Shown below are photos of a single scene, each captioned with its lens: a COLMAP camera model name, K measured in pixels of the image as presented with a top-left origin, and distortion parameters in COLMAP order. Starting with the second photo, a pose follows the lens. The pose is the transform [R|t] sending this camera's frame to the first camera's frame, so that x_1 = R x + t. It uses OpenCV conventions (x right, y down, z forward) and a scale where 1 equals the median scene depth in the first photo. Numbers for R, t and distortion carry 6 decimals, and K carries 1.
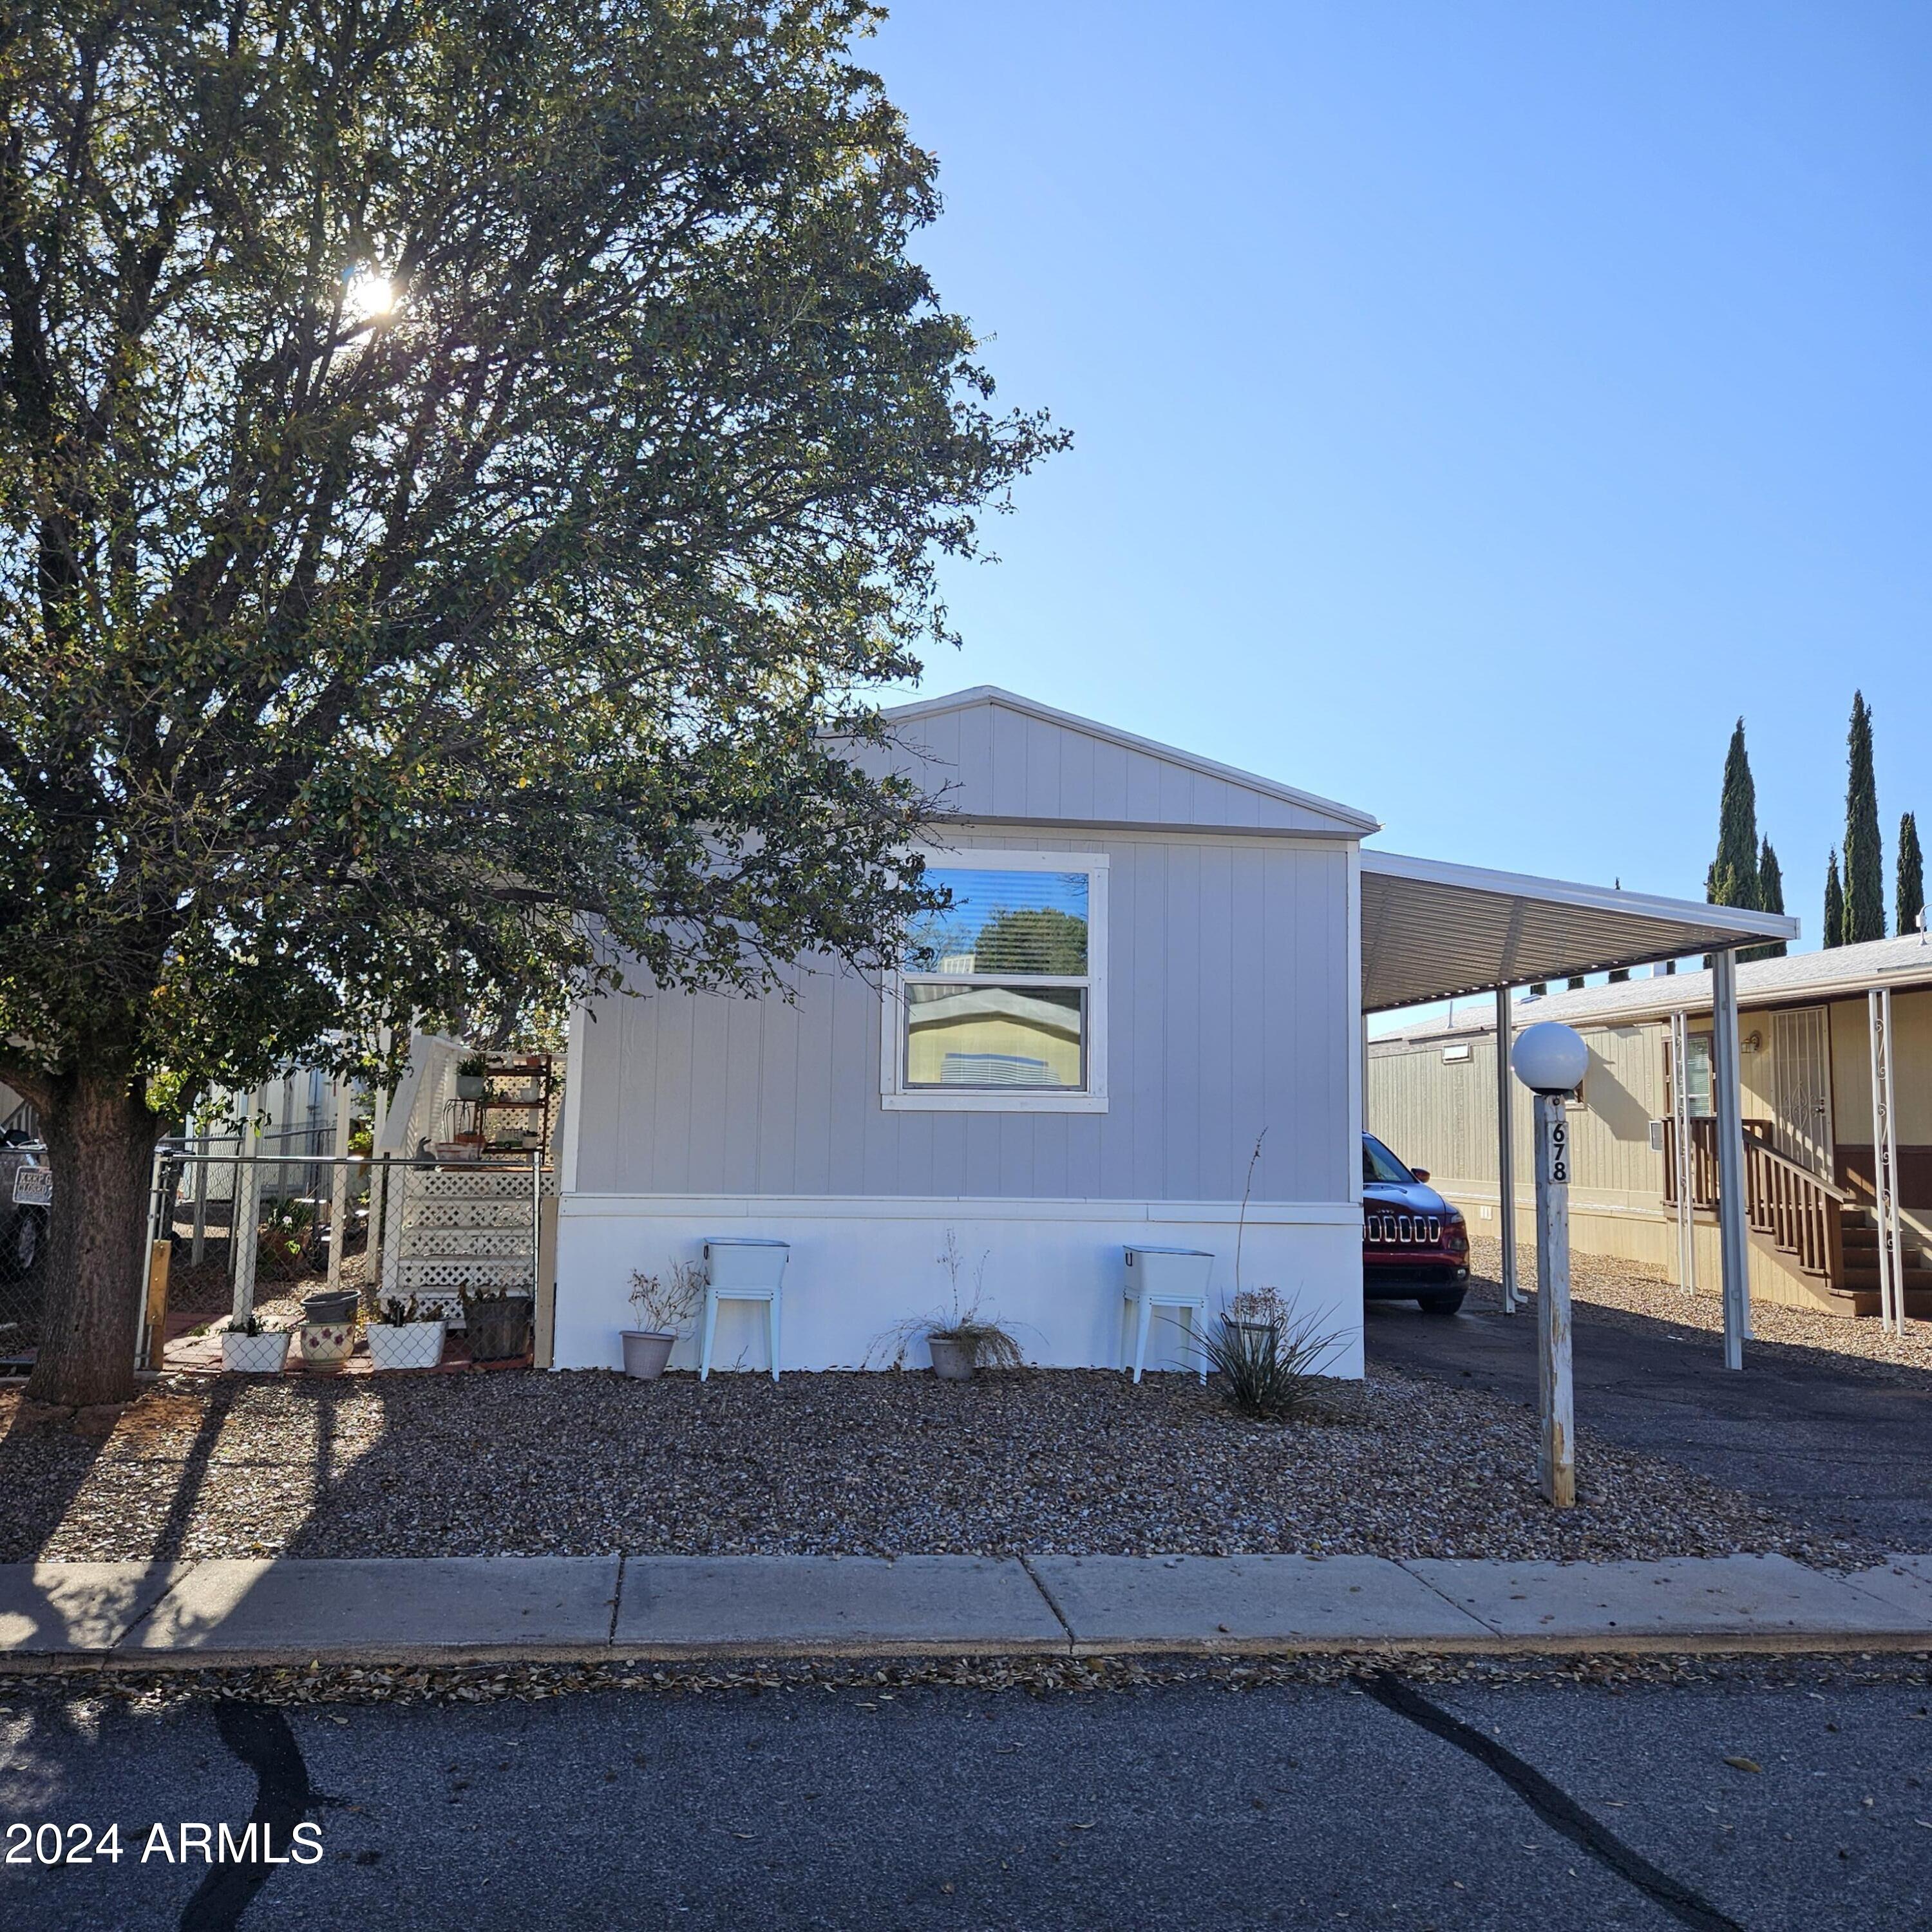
lens RADIAL K [[1719.9, 0, 974.5], [0, 1719.9, 950.1], [0, 0, 1]] dist [0.085532, -0.080419]
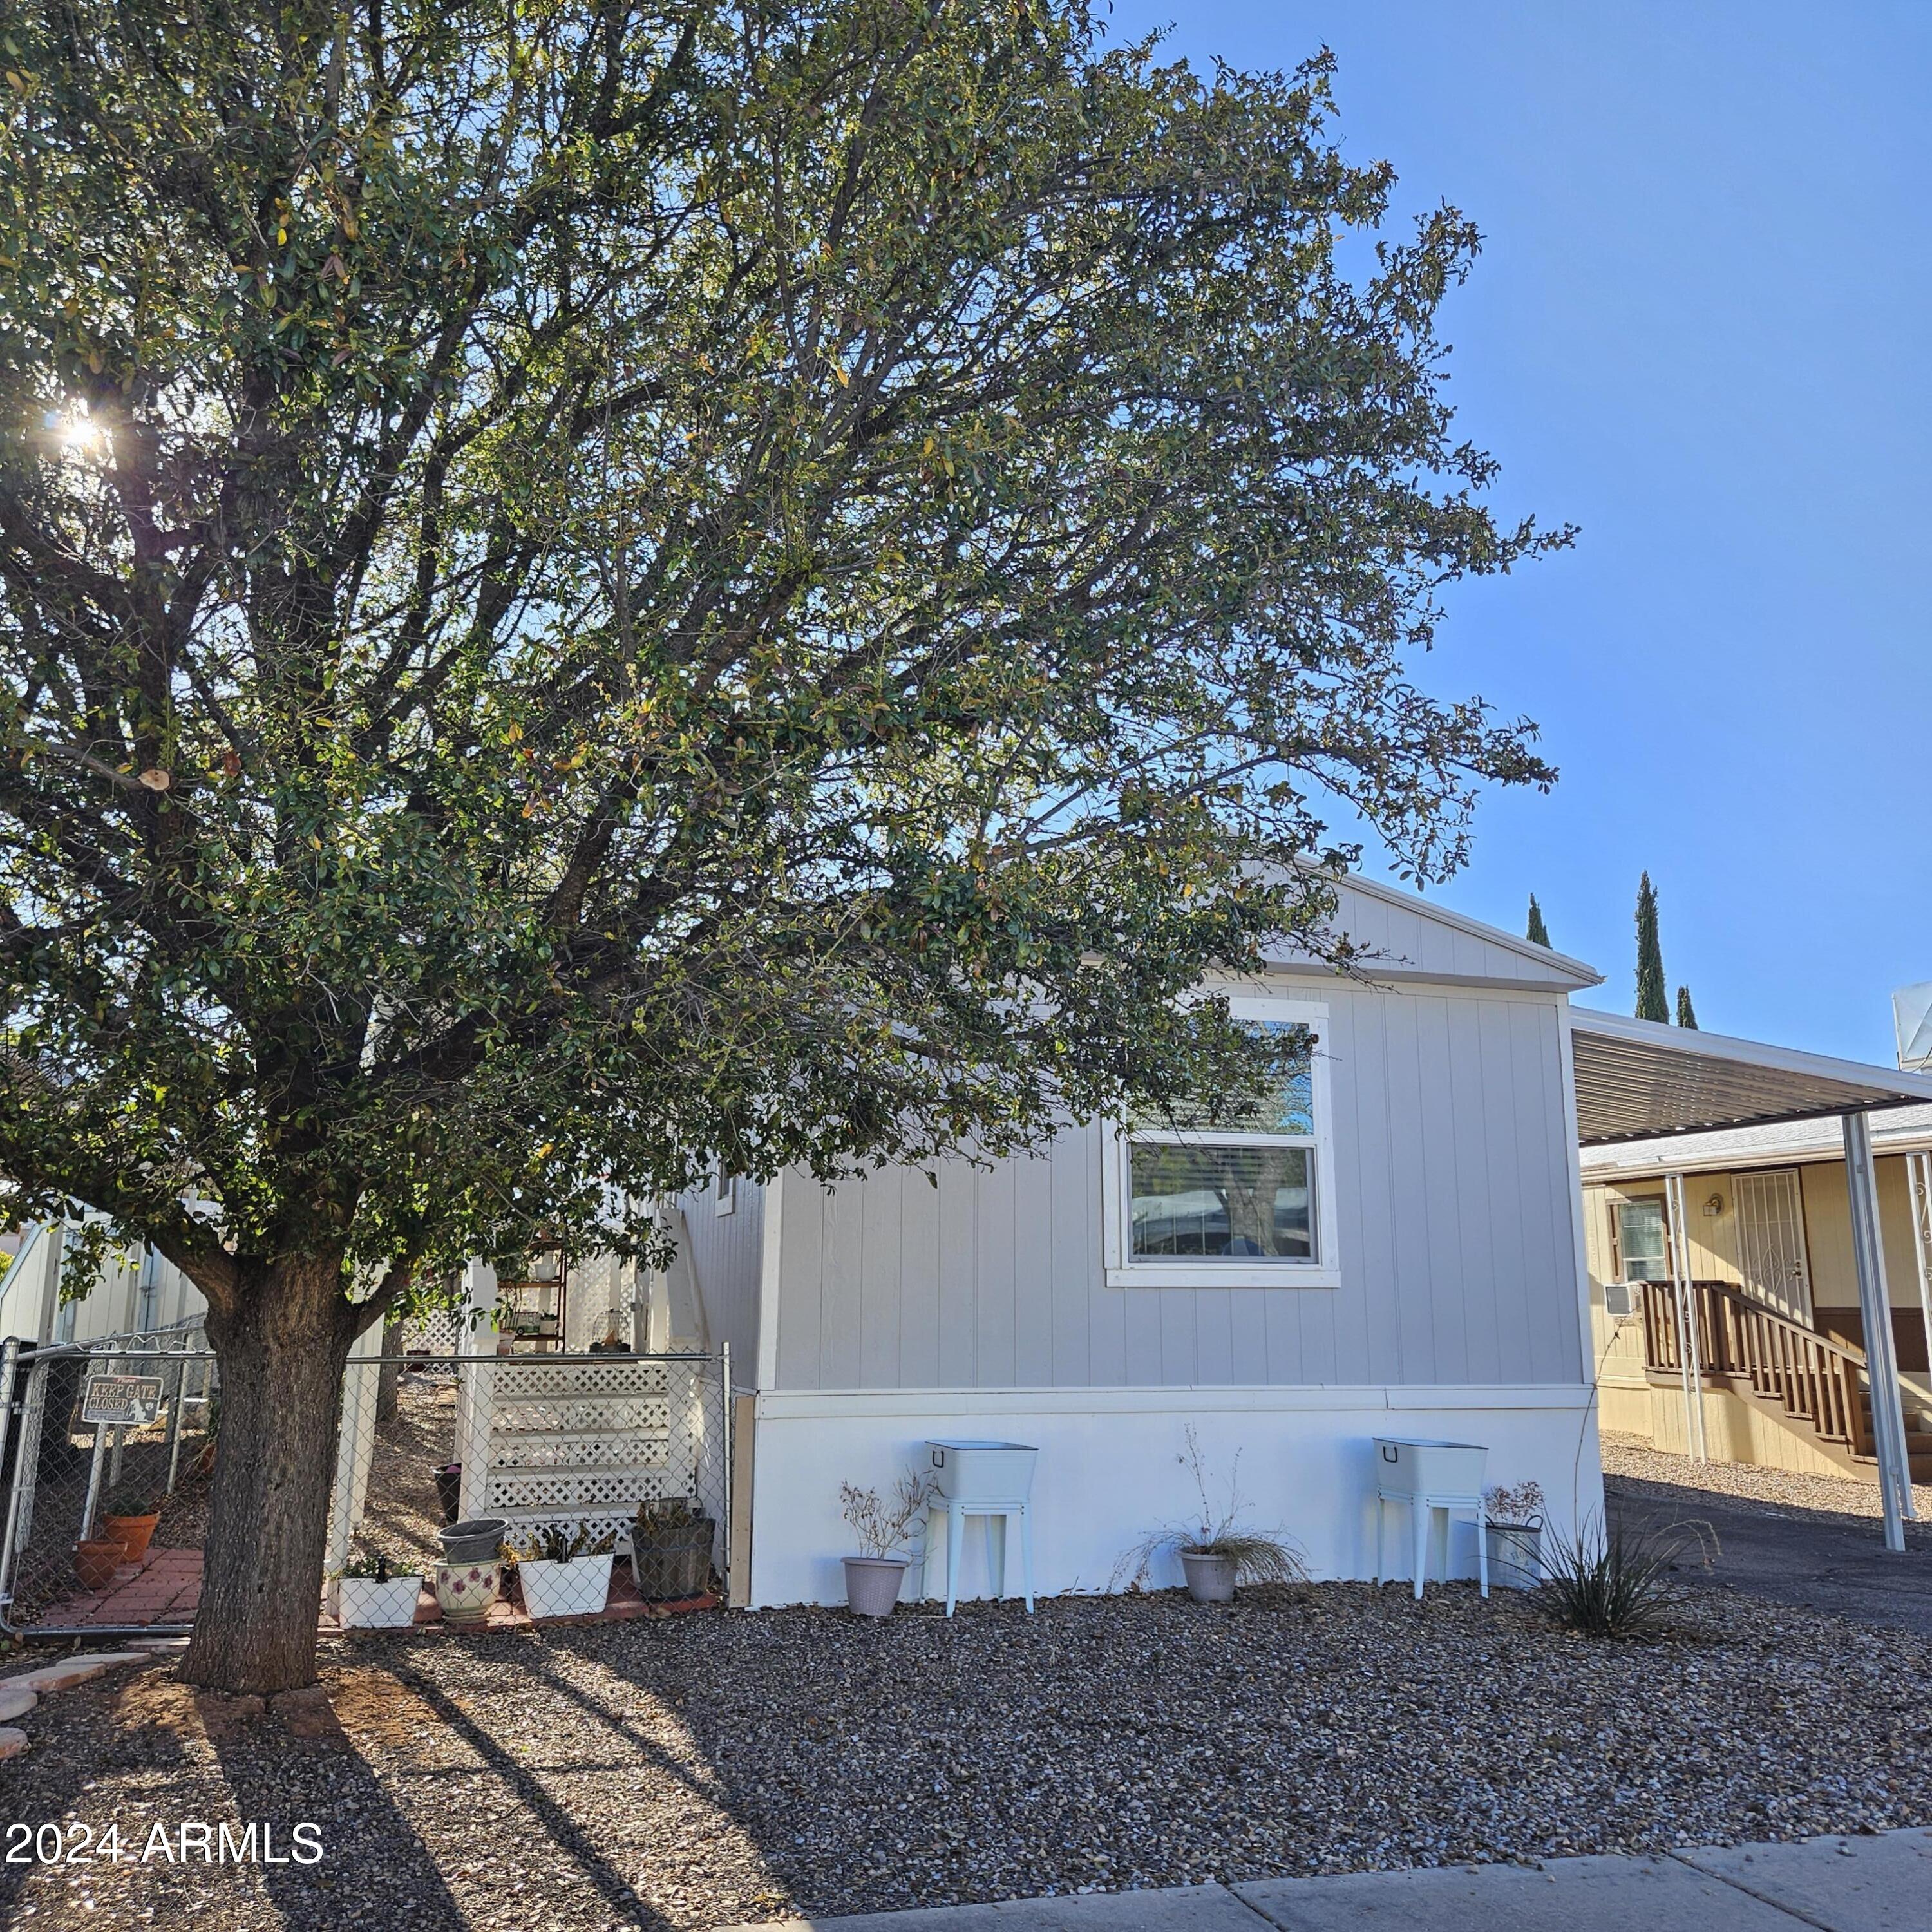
lens RADIAL K [[1709.0, 0, 955.5], [0, 1709.0, 950.5], [0, 0, 1]] dist [0.053858, -0.011559]
pose [[0.984580, 0.021089, 0.173657, -0.210348], [-0.004709, 0.995542, -0.094203, 0.002927], [-0.174869, 0.091933, 0.980290, 0.099337]]
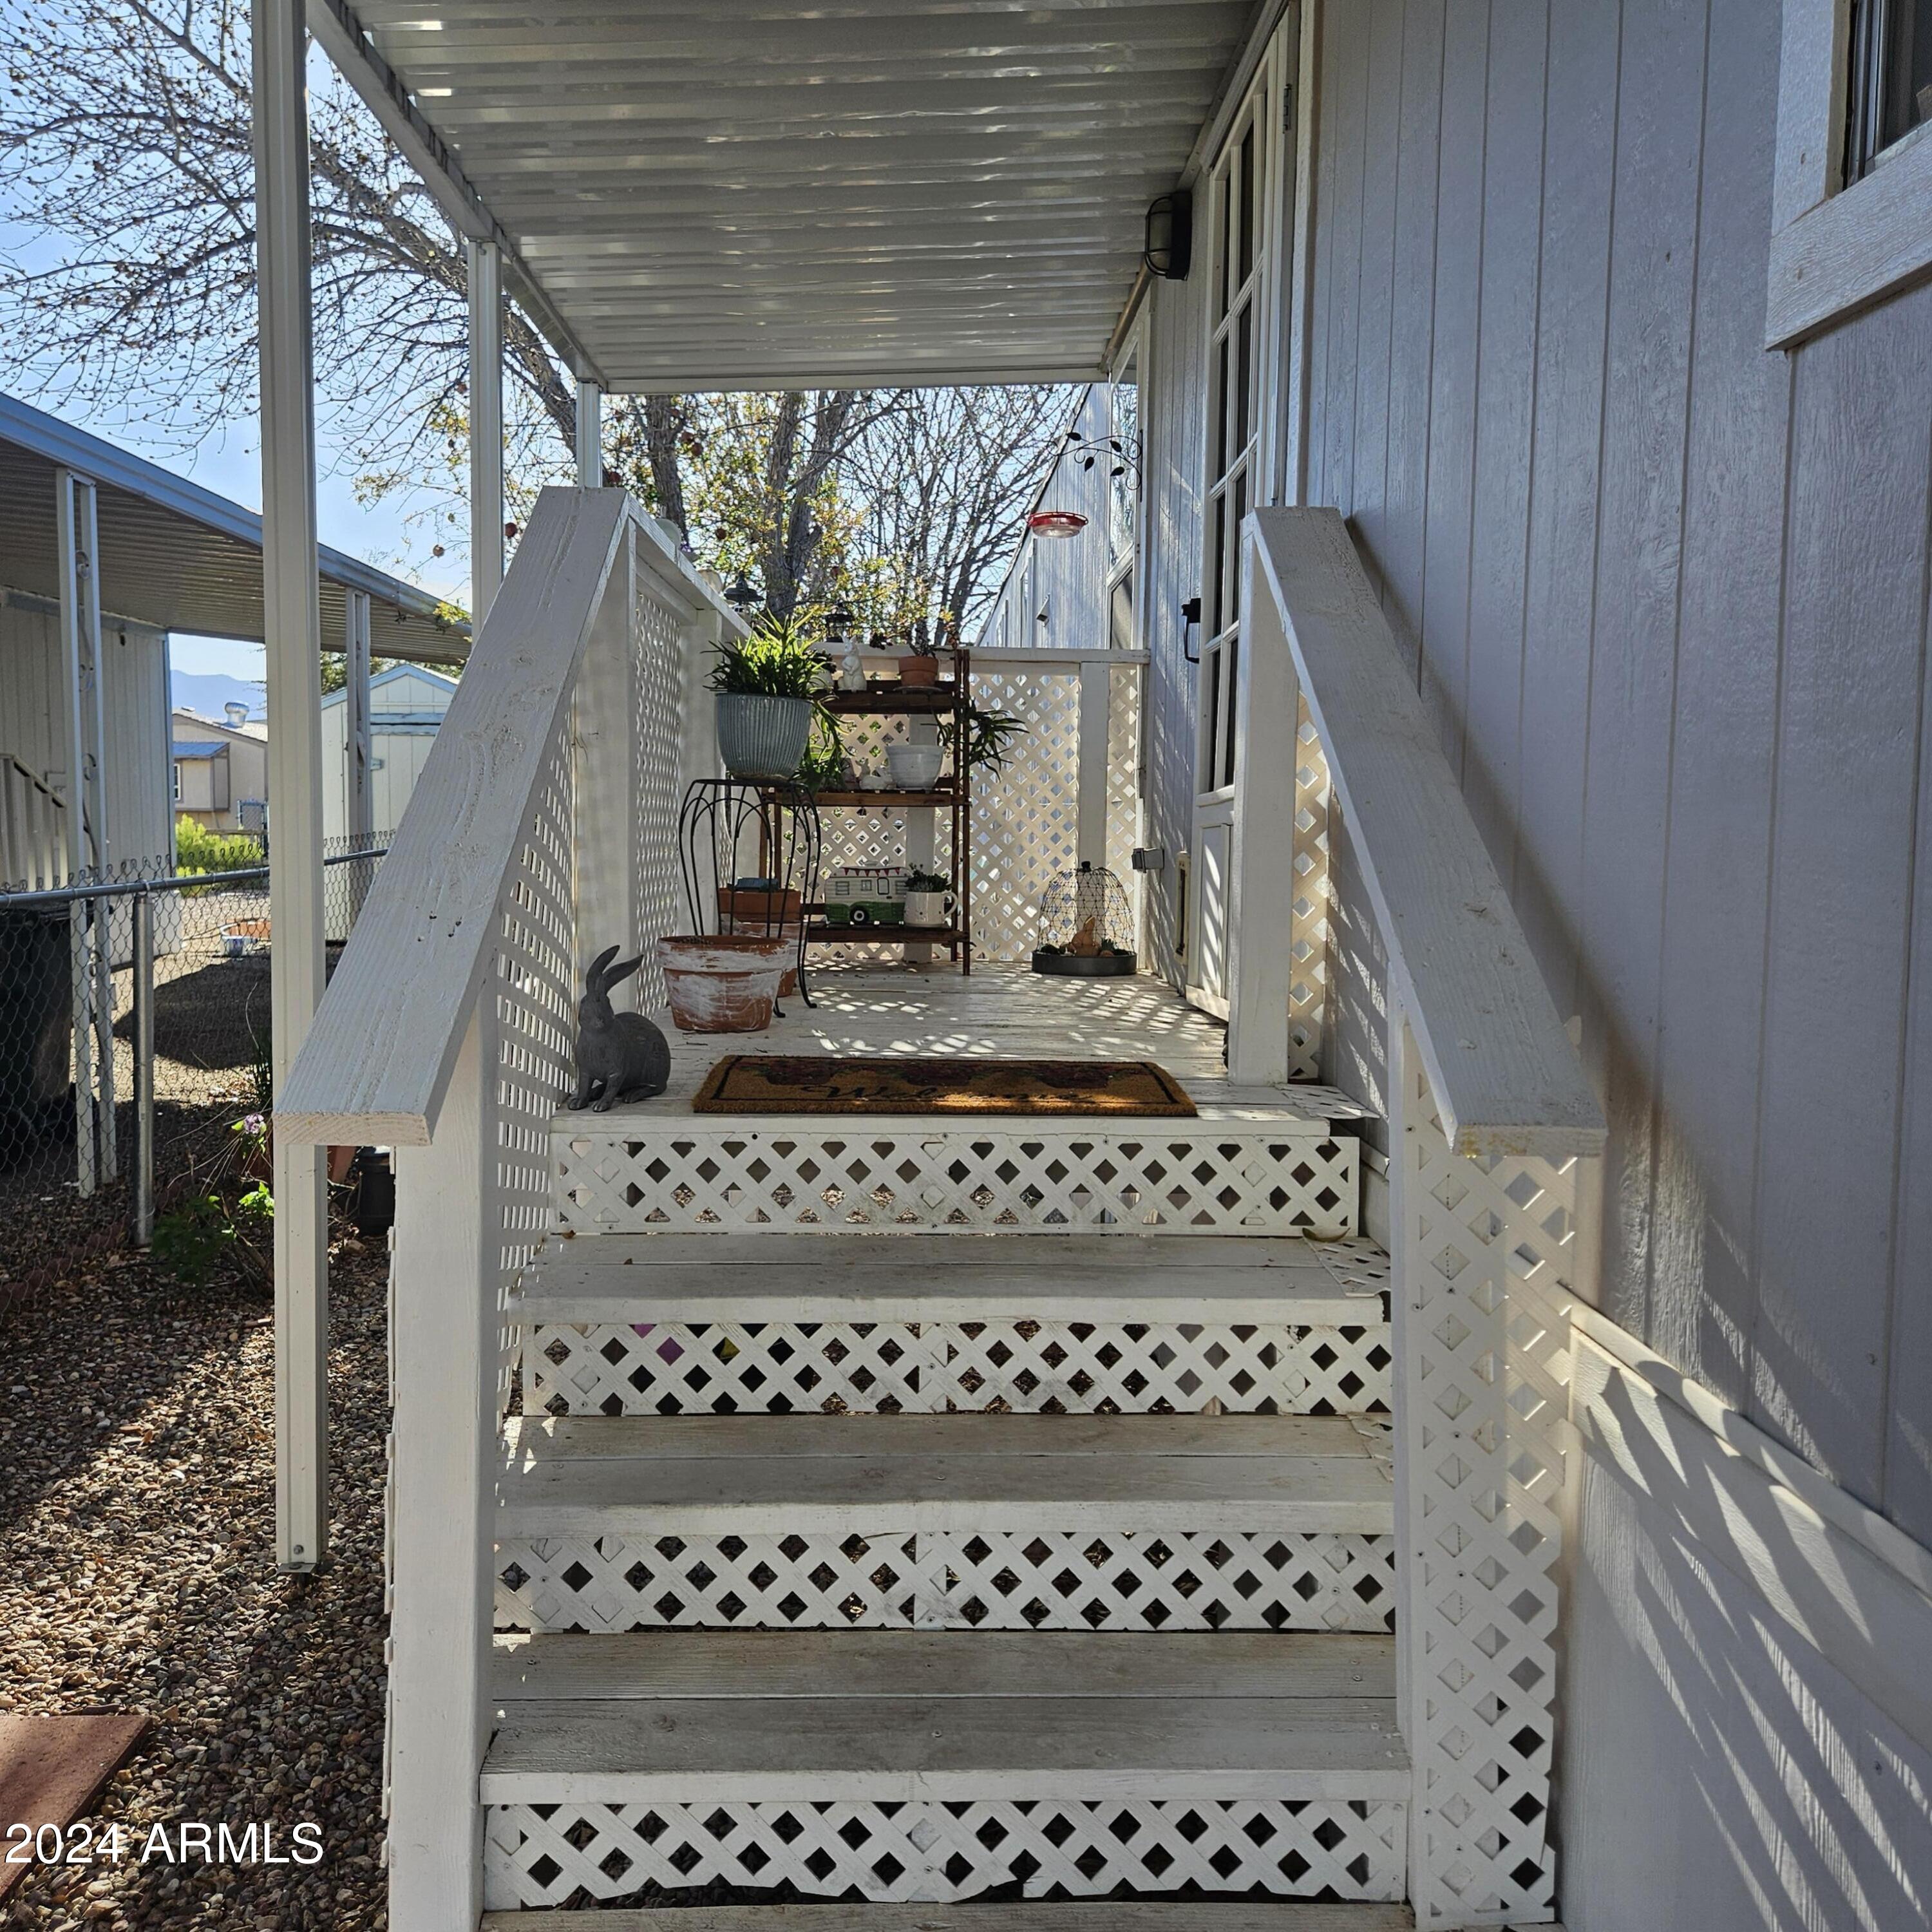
lens RADIAL K [[1719.9, 0, 974.5], [0, 1719.9, 950.1], [0, 0, 1]] dist [0.085532, -0.080419]
pose [[0.996607, 0.000286, -0.082303, -0.220888], [0.014782, 0.983111, 0.182410, 0.058388], [0.080965, -0.183008, 0.979772, 0.673024]]
